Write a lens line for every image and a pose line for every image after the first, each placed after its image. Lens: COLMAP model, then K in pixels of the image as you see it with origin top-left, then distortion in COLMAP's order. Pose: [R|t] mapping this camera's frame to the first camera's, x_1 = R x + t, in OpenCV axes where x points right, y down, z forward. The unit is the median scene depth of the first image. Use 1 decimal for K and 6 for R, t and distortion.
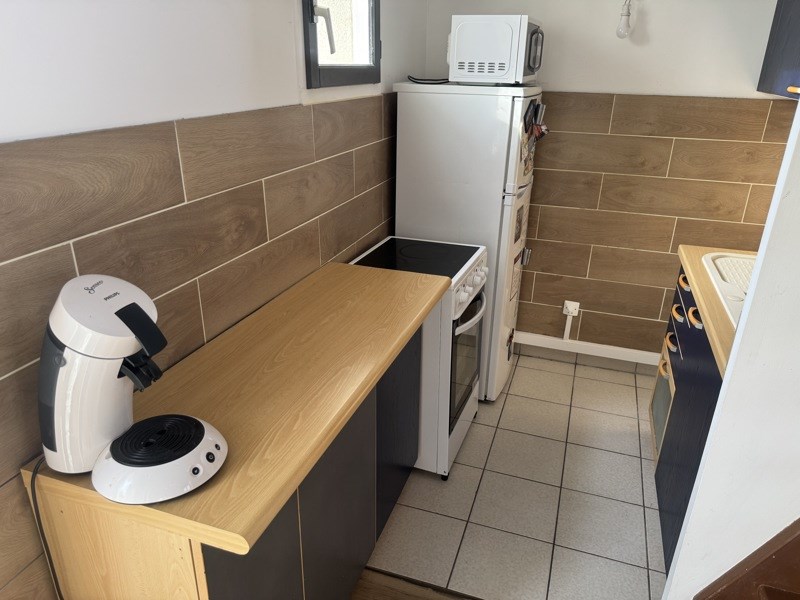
lens RADIAL K [[580.8, 0, 400.0], [0, 580.8, 300.0], [0, 0, 1]] dist [-0.027873, -0.001786]
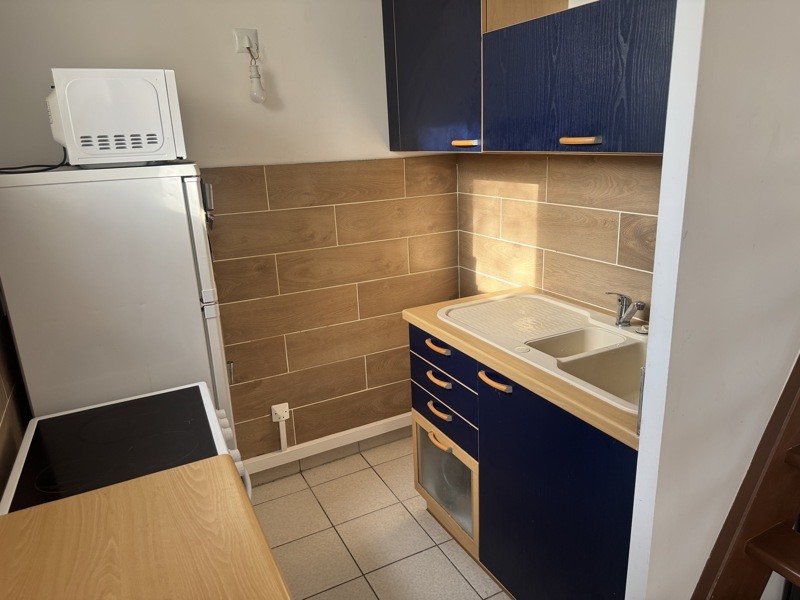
lens RADIAL K [[565.0, 0, 400.0], [0, 565.0, 300.0], [0, 0, 1]] dist [0.140855, -0.229406]
pose [[0.693211, -0.236438, 0.680849, -0.128119], [0.320875, 0.947119, 0.002205, -0.098076], [-0.645366, 0.216939, 0.732421, 0.268975]]
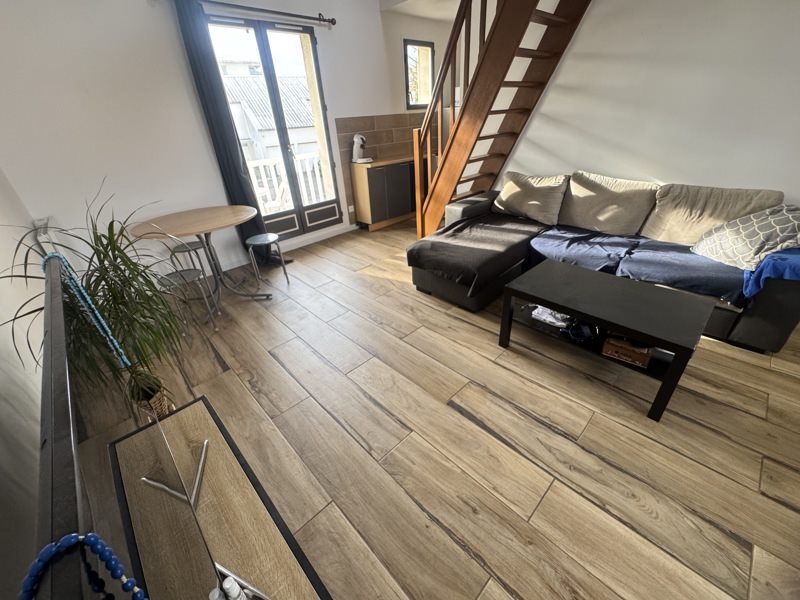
lens RADIAL K [[322.3, 0, 400.0], [0, 322.3, 300.0], [0, 0, 1]] dist [-0.000278, -0.000004]
pose [[0.888413, 0.164230, -0.428663, 1.094146], [-0.102371, 0.981177, 0.163743, 0.682433], [0.447486, -0.101589, 0.888502, -1.422403]]
